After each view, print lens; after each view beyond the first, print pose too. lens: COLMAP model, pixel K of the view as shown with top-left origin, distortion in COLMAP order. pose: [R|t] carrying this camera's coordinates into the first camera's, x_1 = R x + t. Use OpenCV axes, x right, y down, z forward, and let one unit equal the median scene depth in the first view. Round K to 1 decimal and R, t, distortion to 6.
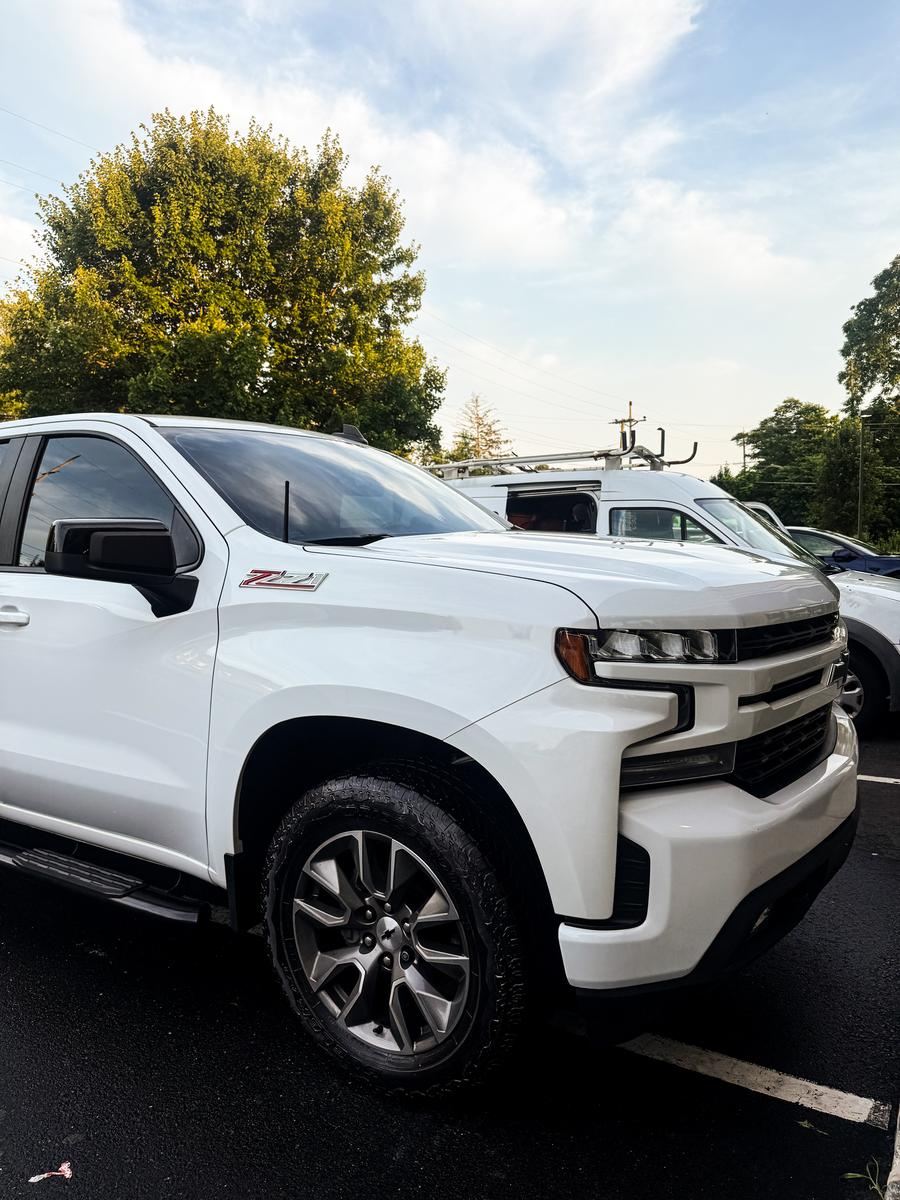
lens RADIAL K [[904.4, 0, 450.0], [0, 904.4, 600.0], [0, 0, 1]] dist [0.028739, -0.082201]
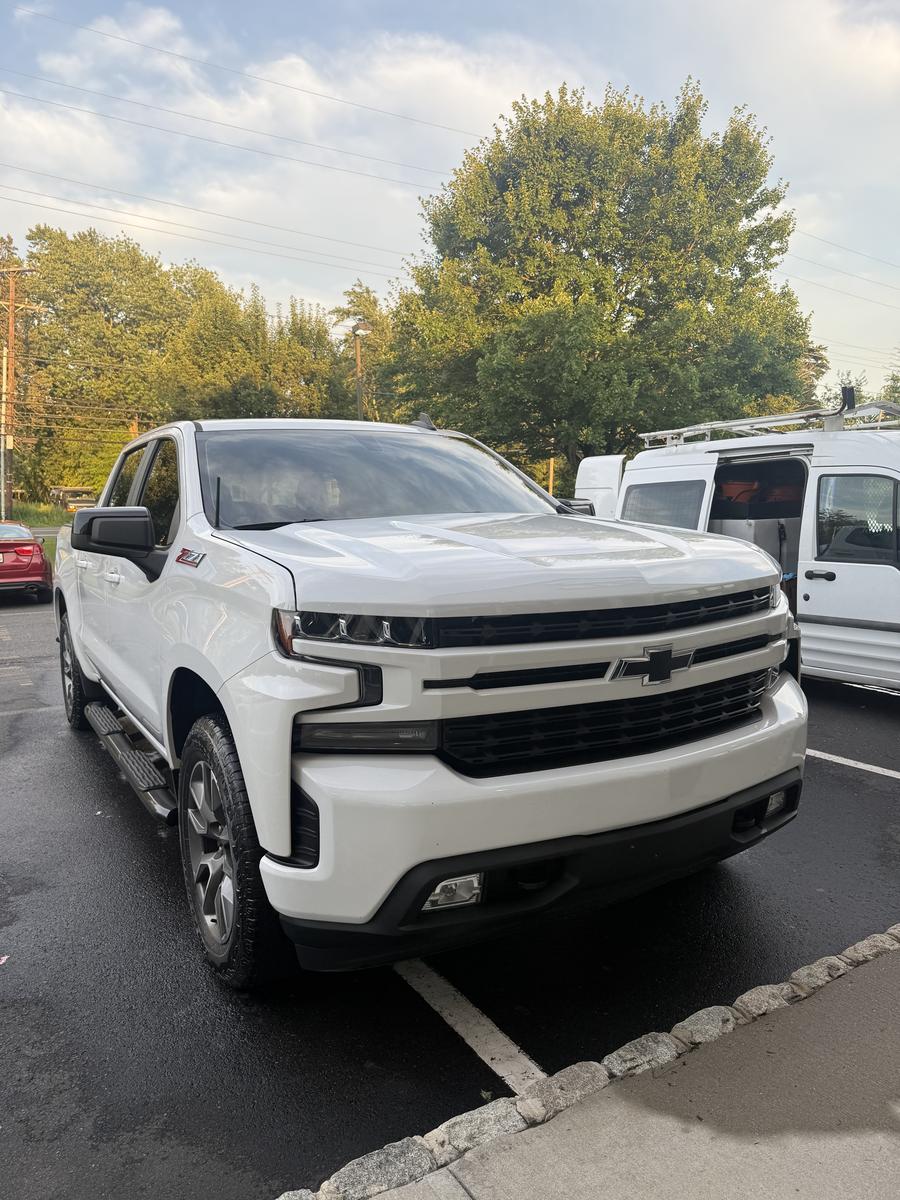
lens RADIAL K [[904.4, 0, 450.0], [0, 904.4, 600.0], [0, 0, 1]] dist [0.028739, -0.082201]
pose [[0.872704, 0.045949, -0.486082, 0.151507], [-0.023339, 0.998350, 0.052472, -0.007729], [0.487691, -0.034448, 0.872336, 0.015543]]
